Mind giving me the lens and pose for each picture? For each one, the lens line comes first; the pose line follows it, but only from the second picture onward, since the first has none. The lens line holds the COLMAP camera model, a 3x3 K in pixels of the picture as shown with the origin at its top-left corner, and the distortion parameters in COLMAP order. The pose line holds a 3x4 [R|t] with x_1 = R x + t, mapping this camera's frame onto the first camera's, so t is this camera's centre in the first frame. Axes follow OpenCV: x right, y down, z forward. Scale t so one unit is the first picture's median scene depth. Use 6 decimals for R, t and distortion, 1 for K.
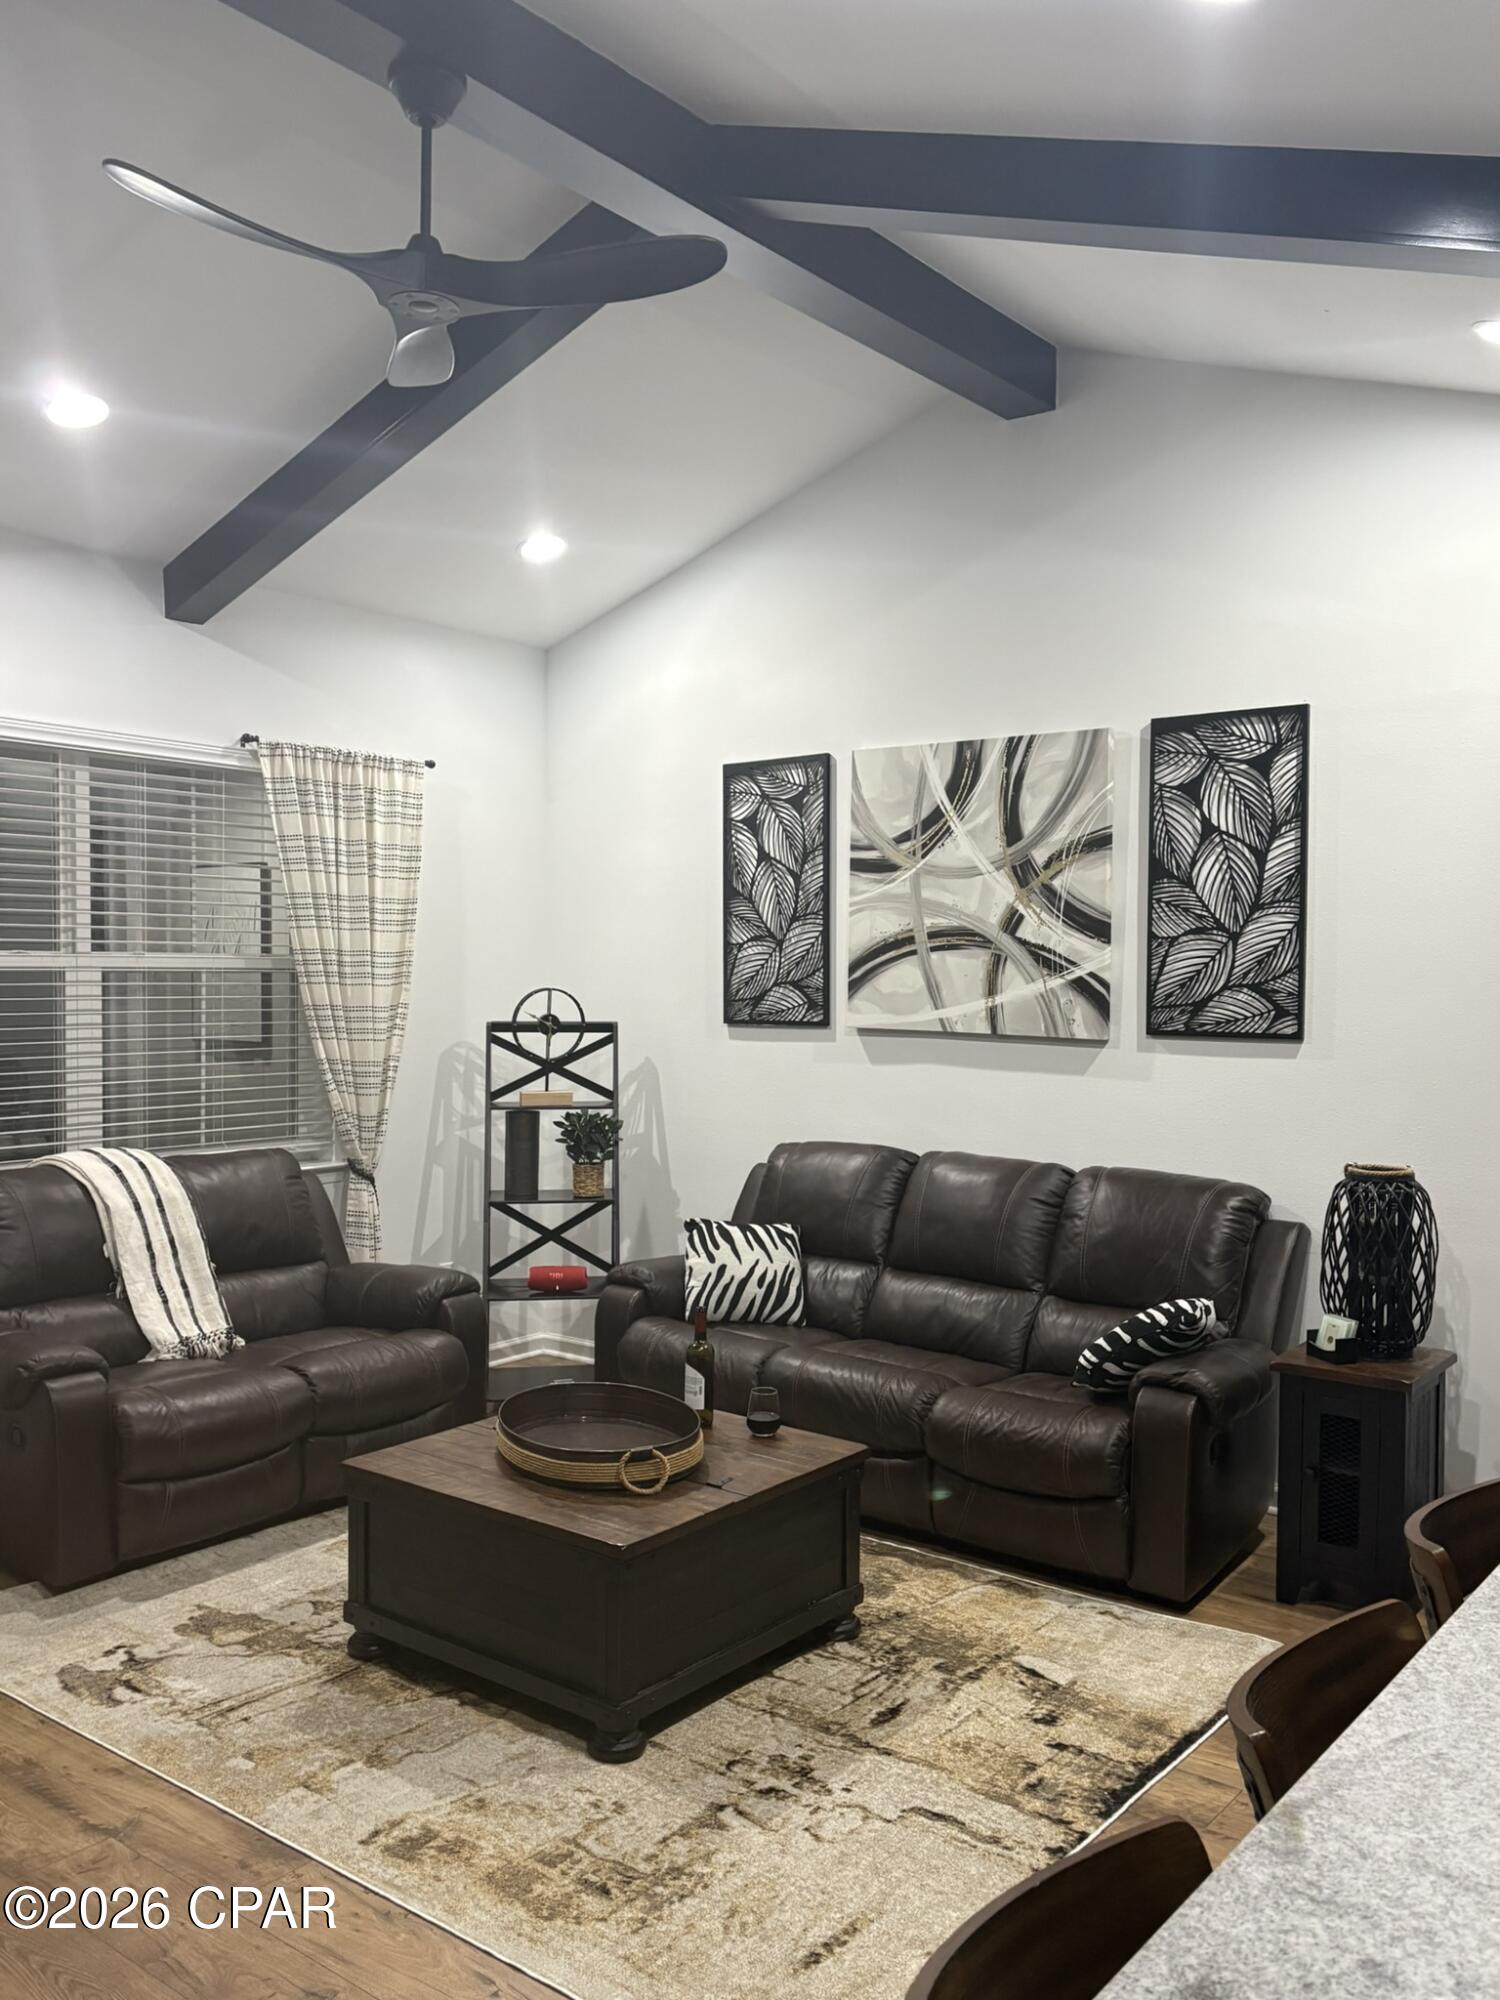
lens RADIAL K [[1633.4, 0, 750.0], [0, 1633.4, 1000.0], [0, 0, 1]] dist [0.007486, 0.001195]
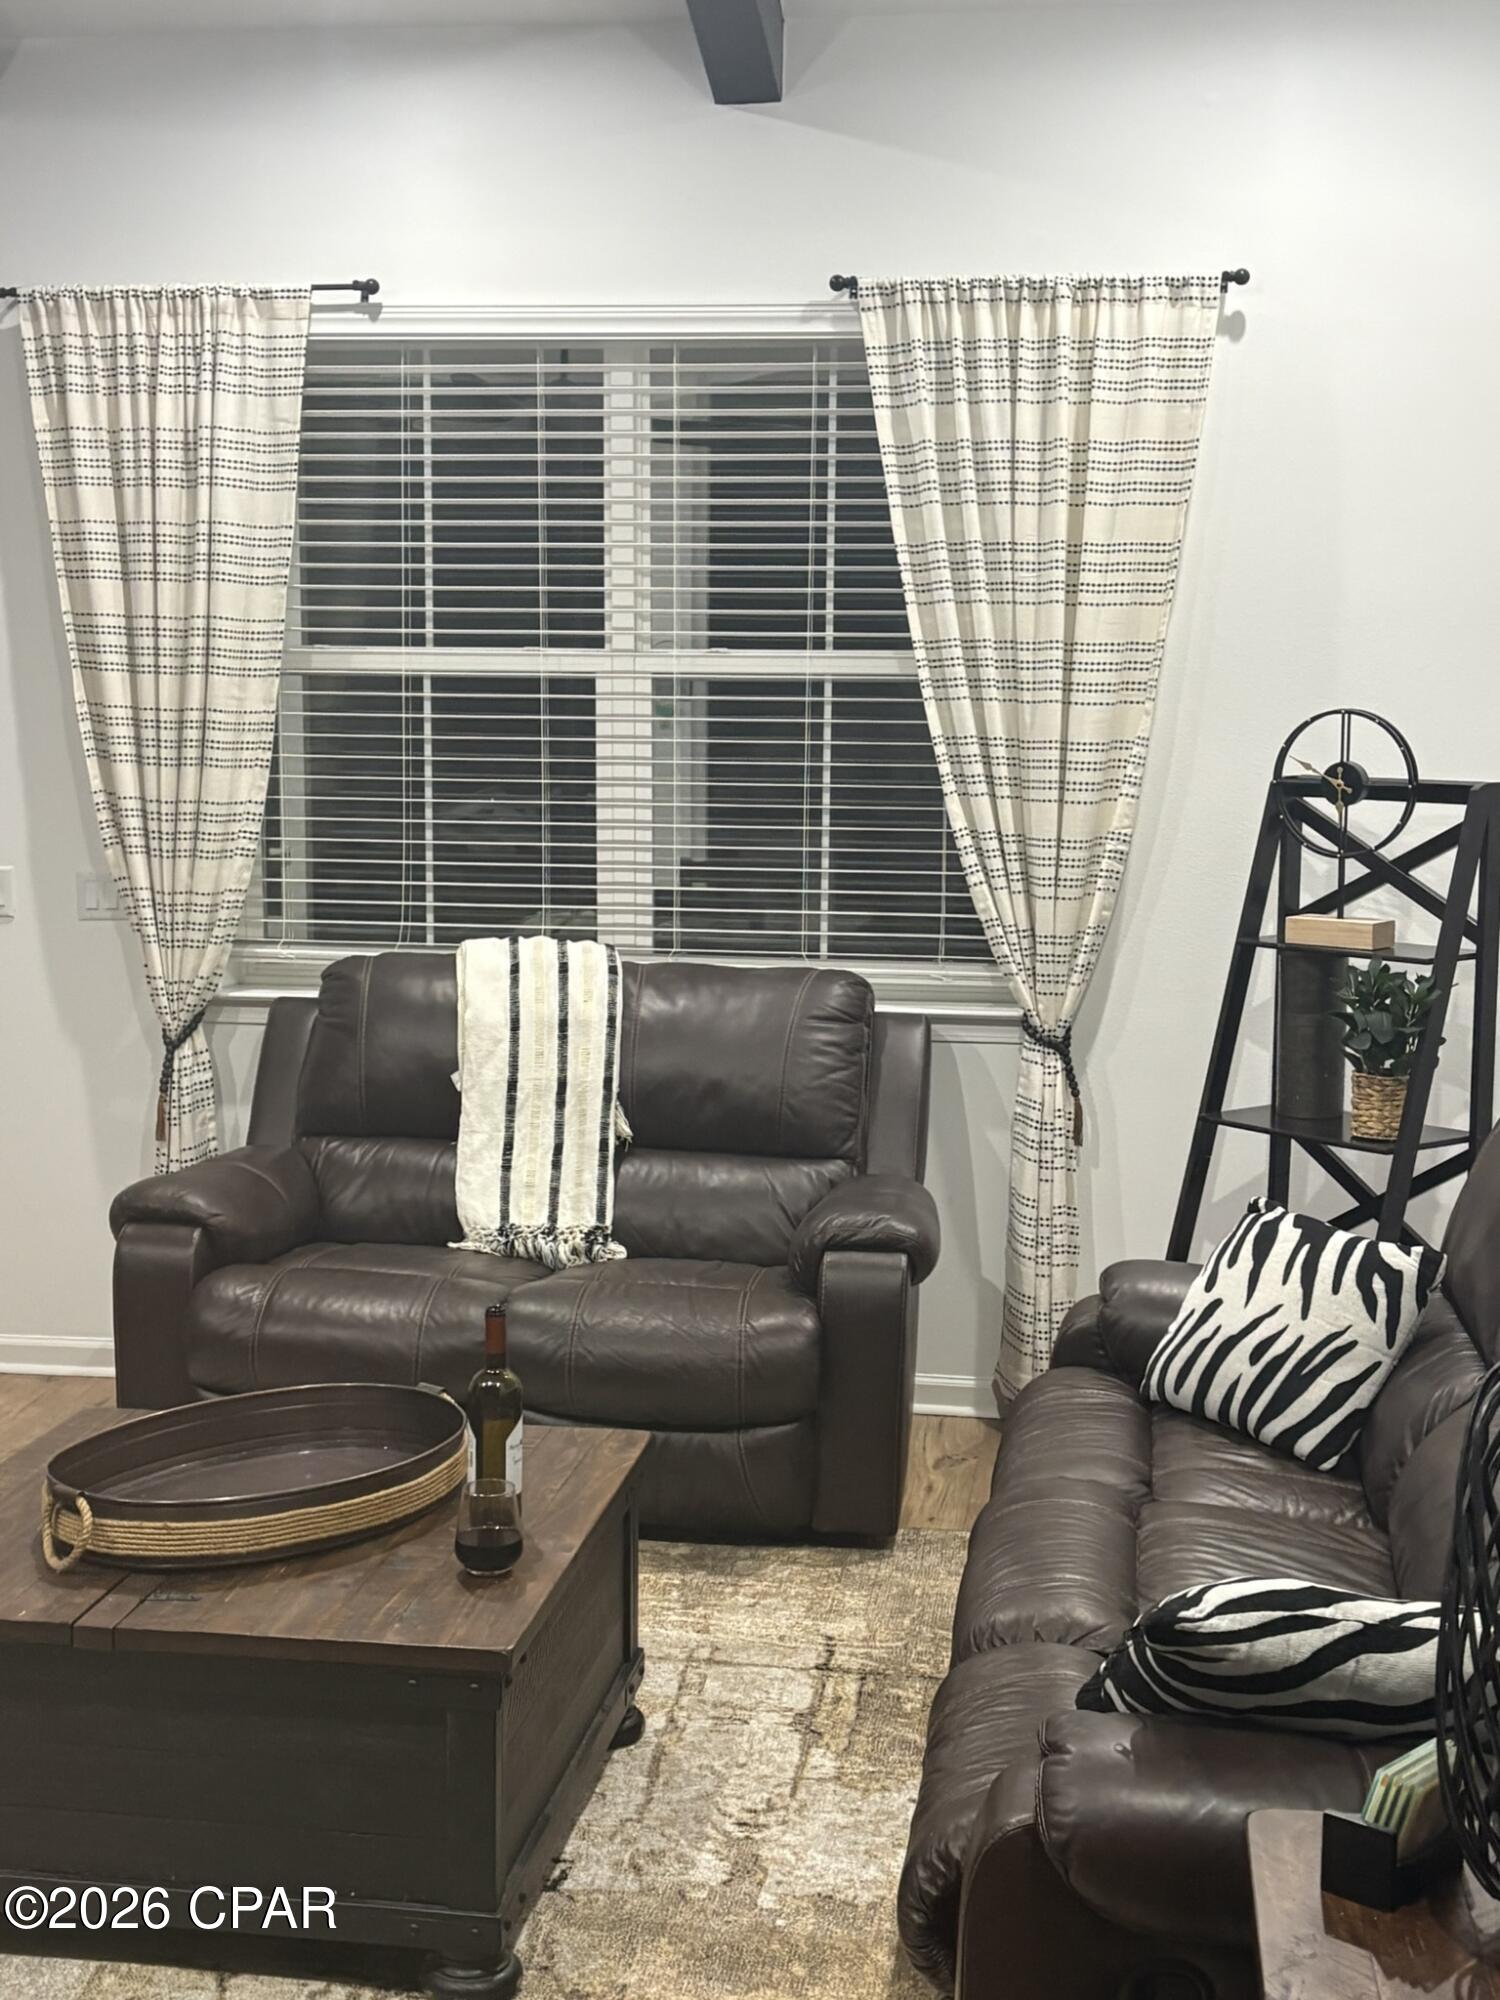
lens RADIAL K [[2606.8, 0, 750.0], [0, 2606.8, 1000.0], [0, 0, 1]] dist [0.094345, -0.081280]
pose [[0.465082, 0.096617, -0.879979, 0.526108], [-0.024526, 0.995051, 0.096289, 0.008710], [0.884928, -0.023200, 0.465150, 0.498790]]
